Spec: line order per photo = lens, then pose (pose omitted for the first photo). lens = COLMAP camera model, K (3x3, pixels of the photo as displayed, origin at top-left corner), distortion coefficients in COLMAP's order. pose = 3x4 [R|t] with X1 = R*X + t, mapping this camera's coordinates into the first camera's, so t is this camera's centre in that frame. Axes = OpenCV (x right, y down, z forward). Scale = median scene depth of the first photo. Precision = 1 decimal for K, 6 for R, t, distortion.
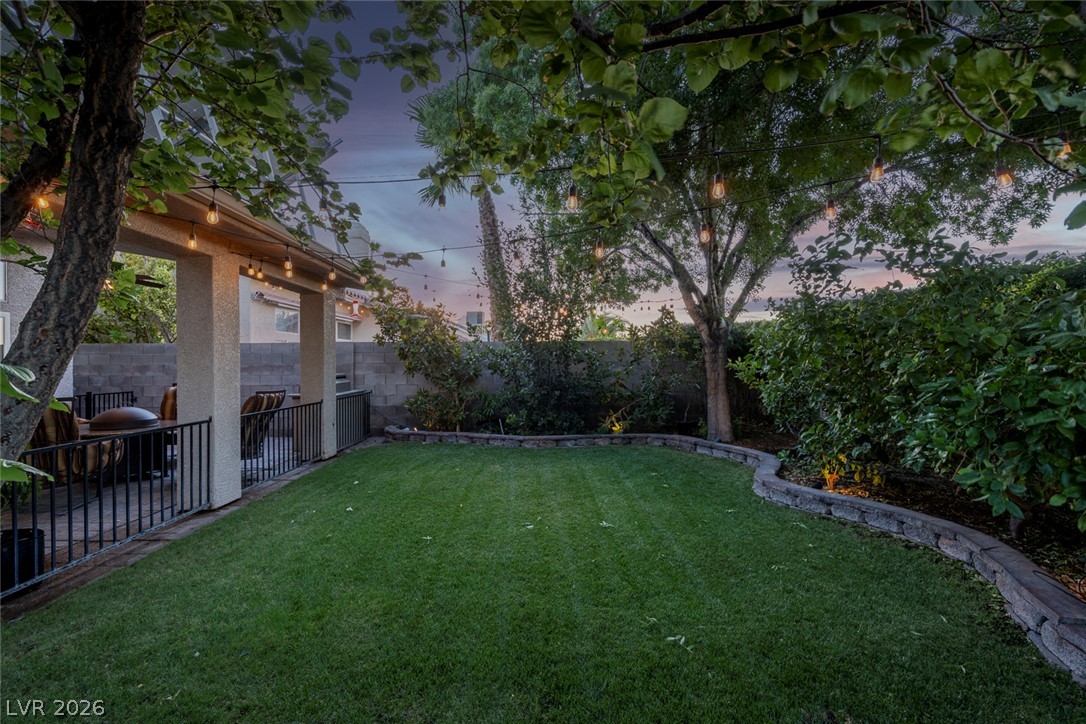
lens RADIAL K [[499.4, 0, 539.1], [0, 499.4, 359.8], [0, 0, 1]] dist [-0.001969, 0.002487]
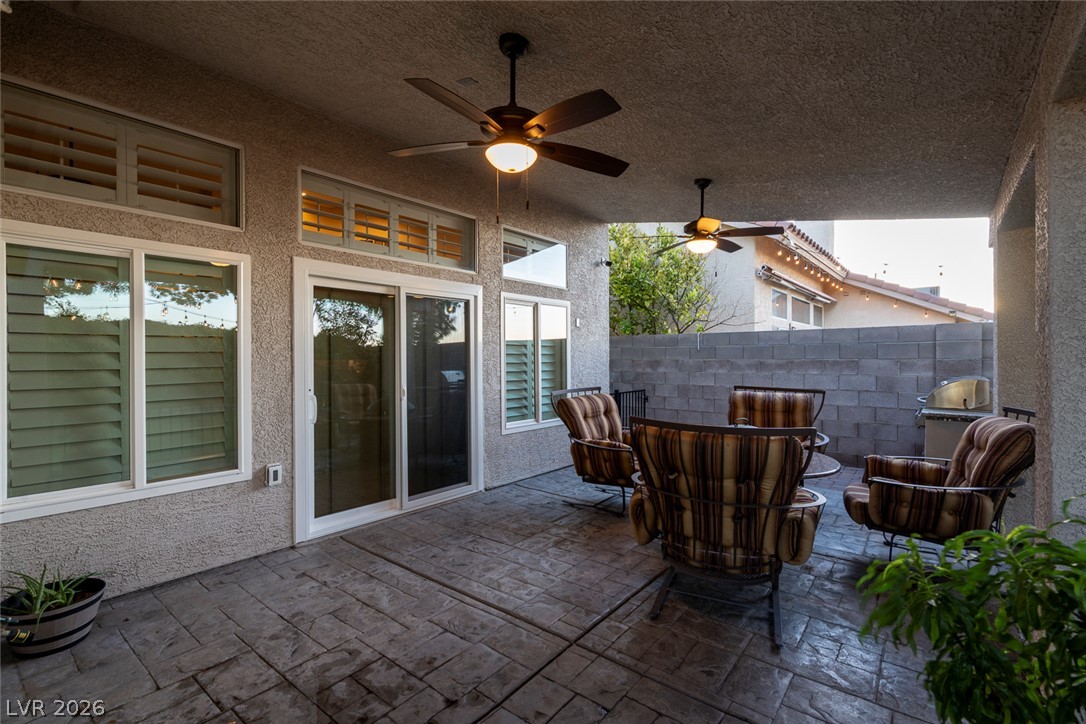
lens RADIAL K [[499.4, 0, 534.3], [0, 499.4, 359.2], [0, 0, 1]] dist [-0.001969, 0.002487]
pose [[0.767489, 0.004432, -0.641047, -0.479513], [0.003132, 0.999938, 0.010663, -0.000091], [0.641055, -0.010191, 0.767427, 0.241592]]
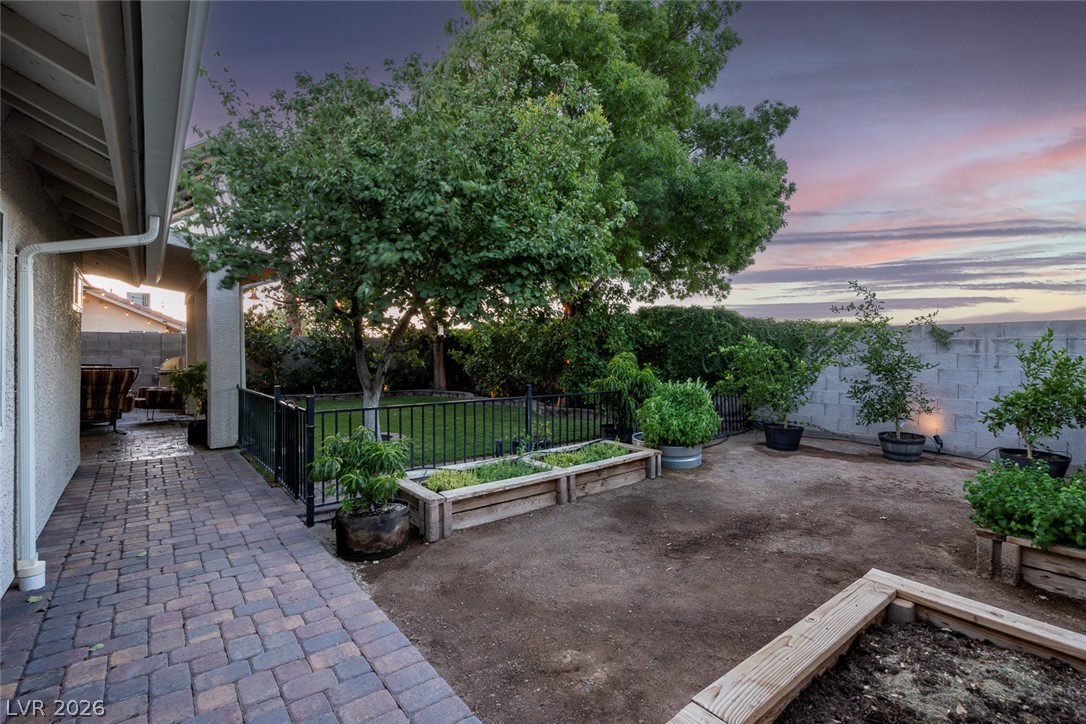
lens RADIAL K [[499.4, 0, 540.0], [0, 499.4, 358.1], [0, 0, 1]] dist [-0.001969, 0.002487]
pose [[0.791215, 0.001646, 0.611536, -0.516040], [-0.011619, 0.999856, 0.012342, 0.003075], [-0.611428, -0.016870, 0.791120, -0.764167]]
